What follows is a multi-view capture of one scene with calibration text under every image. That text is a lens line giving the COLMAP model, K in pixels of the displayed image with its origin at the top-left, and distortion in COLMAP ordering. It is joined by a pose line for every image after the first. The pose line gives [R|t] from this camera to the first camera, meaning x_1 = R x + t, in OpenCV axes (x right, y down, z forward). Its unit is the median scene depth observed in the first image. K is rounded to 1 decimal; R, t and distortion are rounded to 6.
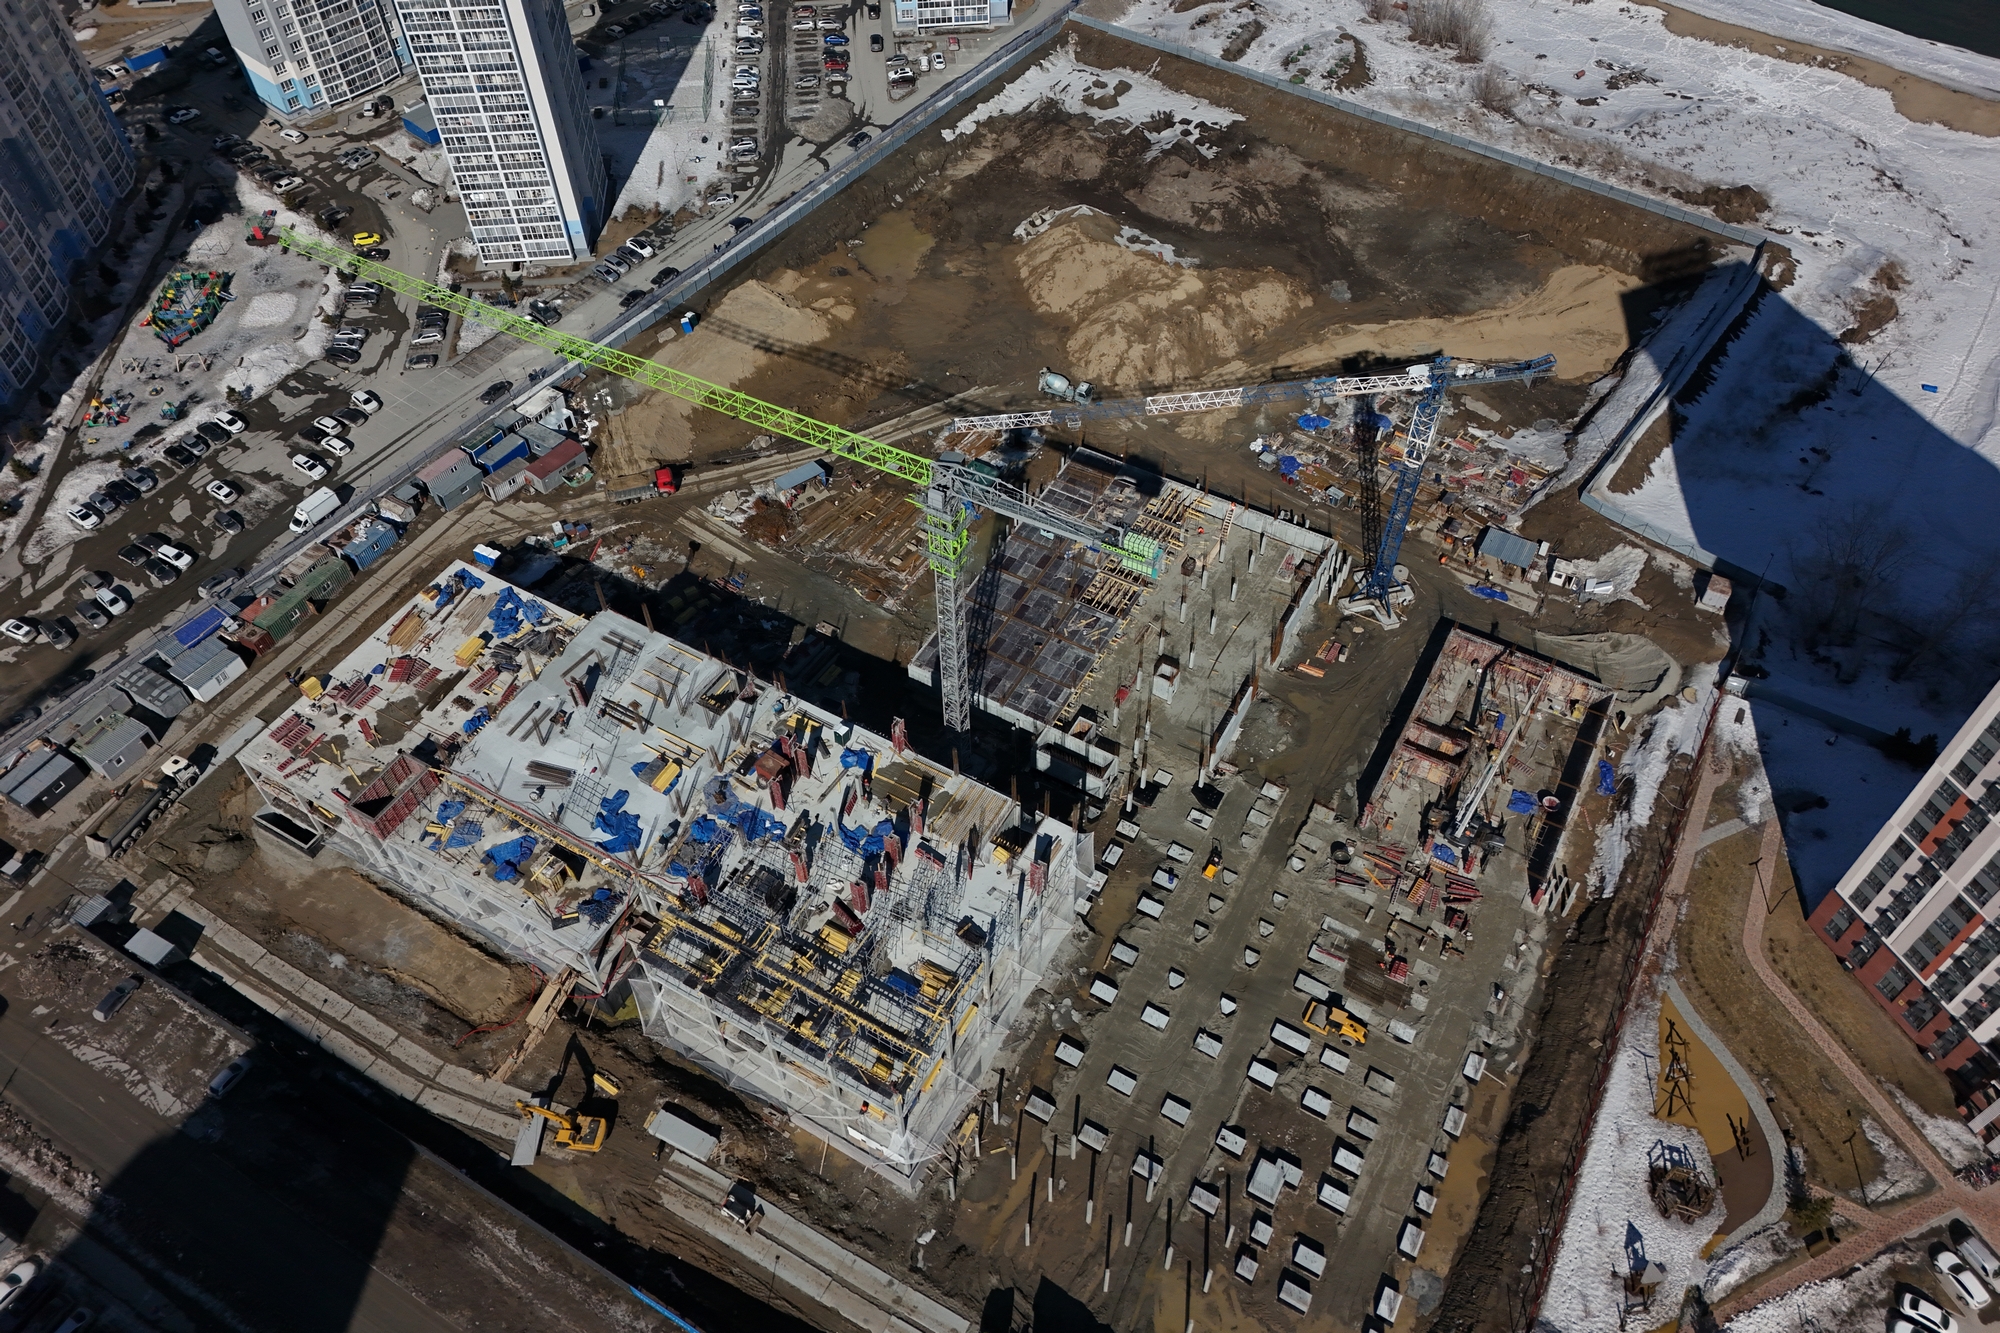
lens RADIAL K [[1417.4, 0, 1001.0], [0, 1417.4, 660.2], [0, 0, 1]] dist [0.078808, -0.069757]
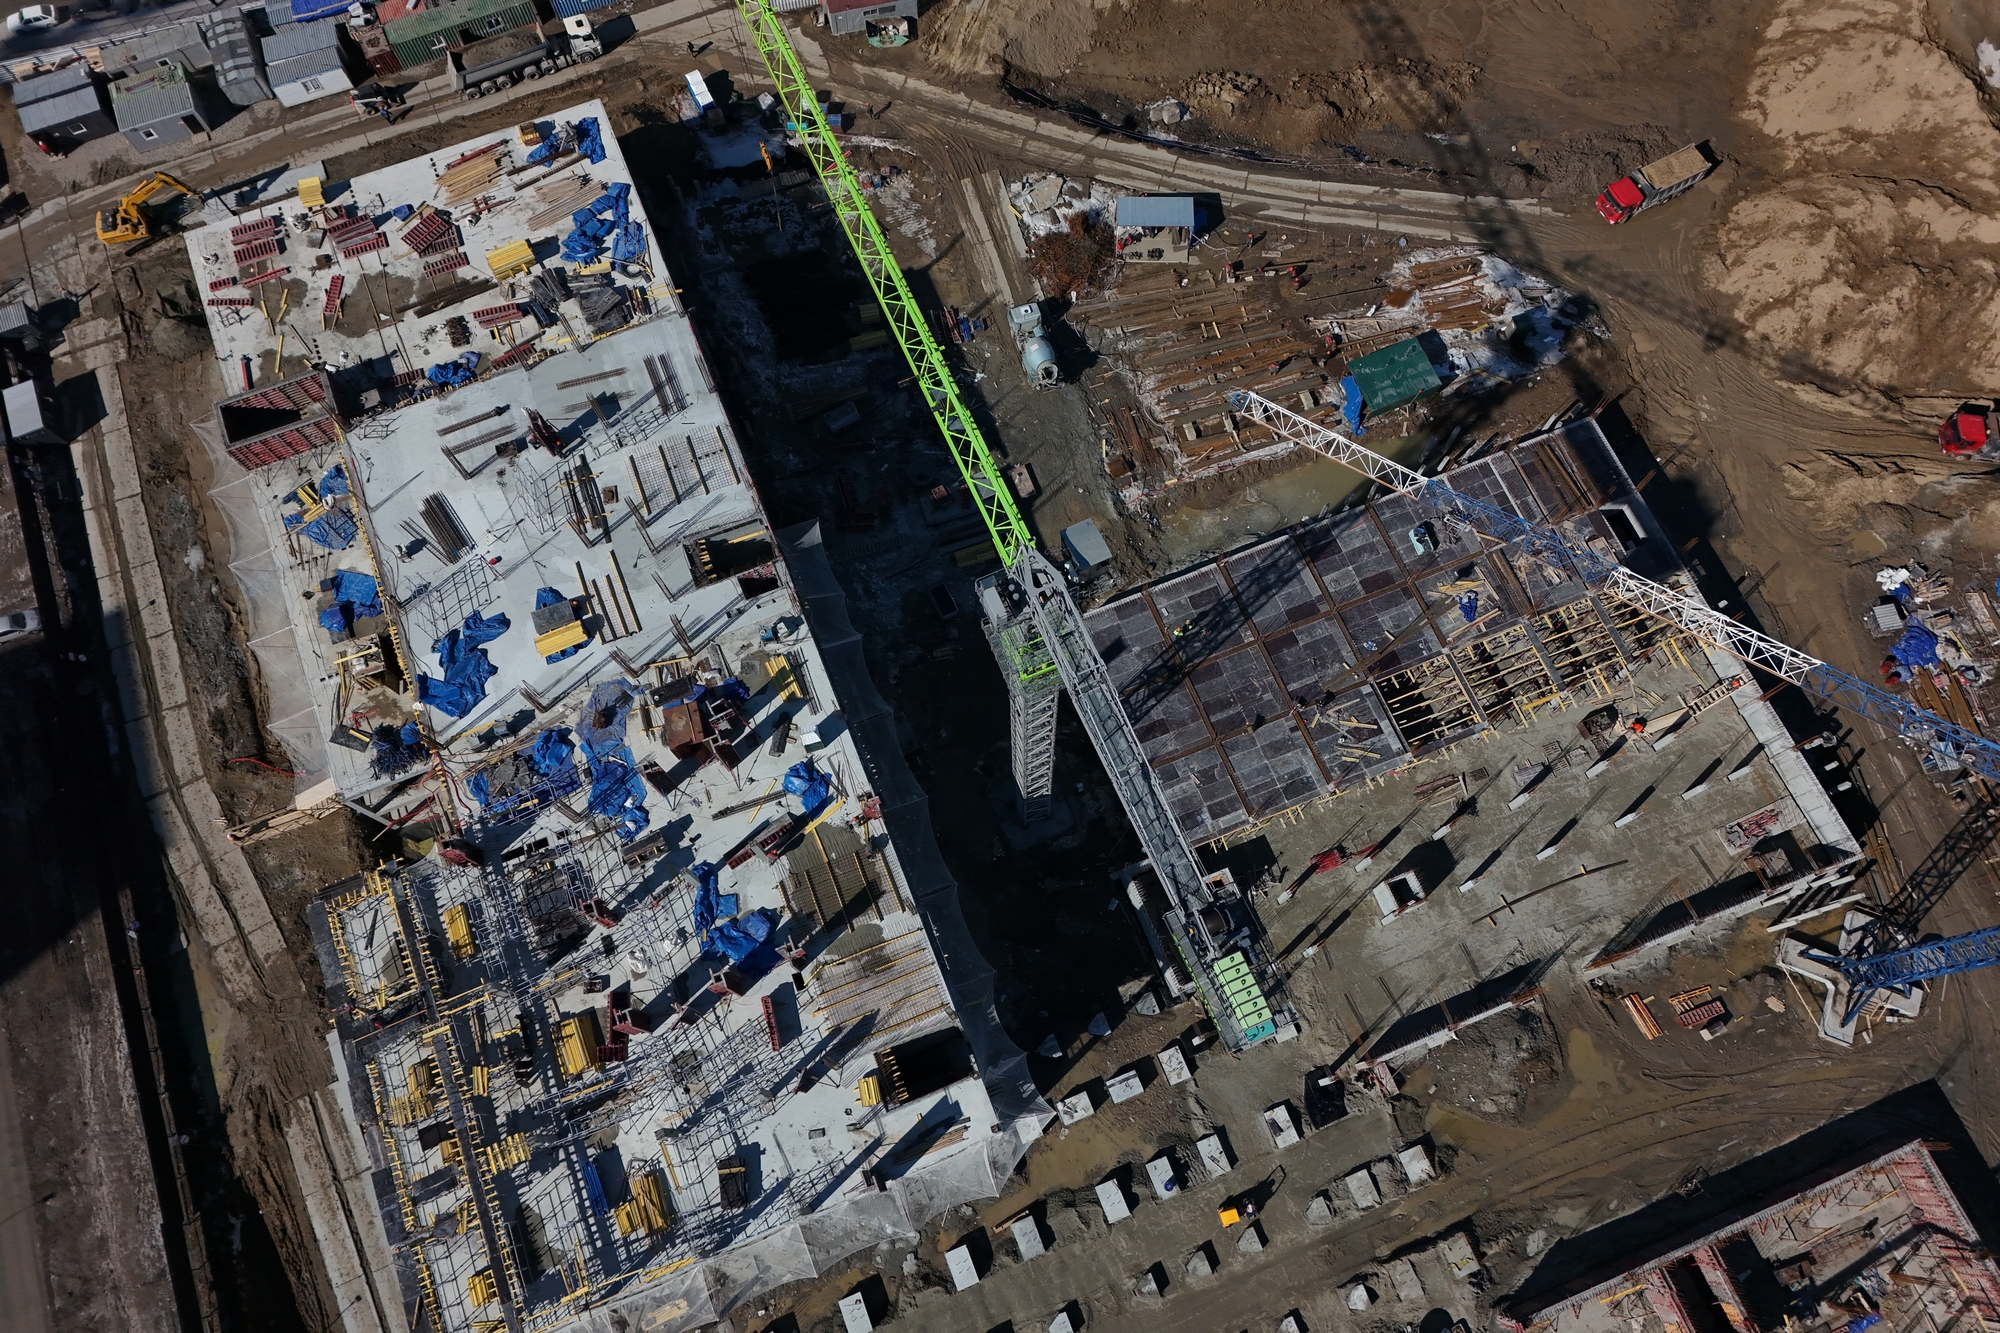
lens RADIAL K [[1417.4, 0, 992.3], [0, 1417.4, 671.5], [0, 0, 1]] dist [0.078808, -0.069757]
pose [[0.785773, 0.586090, -0.197637, 0.052109], [-0.471591, 0.774460, 0.421679, -0.259549], [0.400204, -0.238140, 0.884944, 0.481331]]
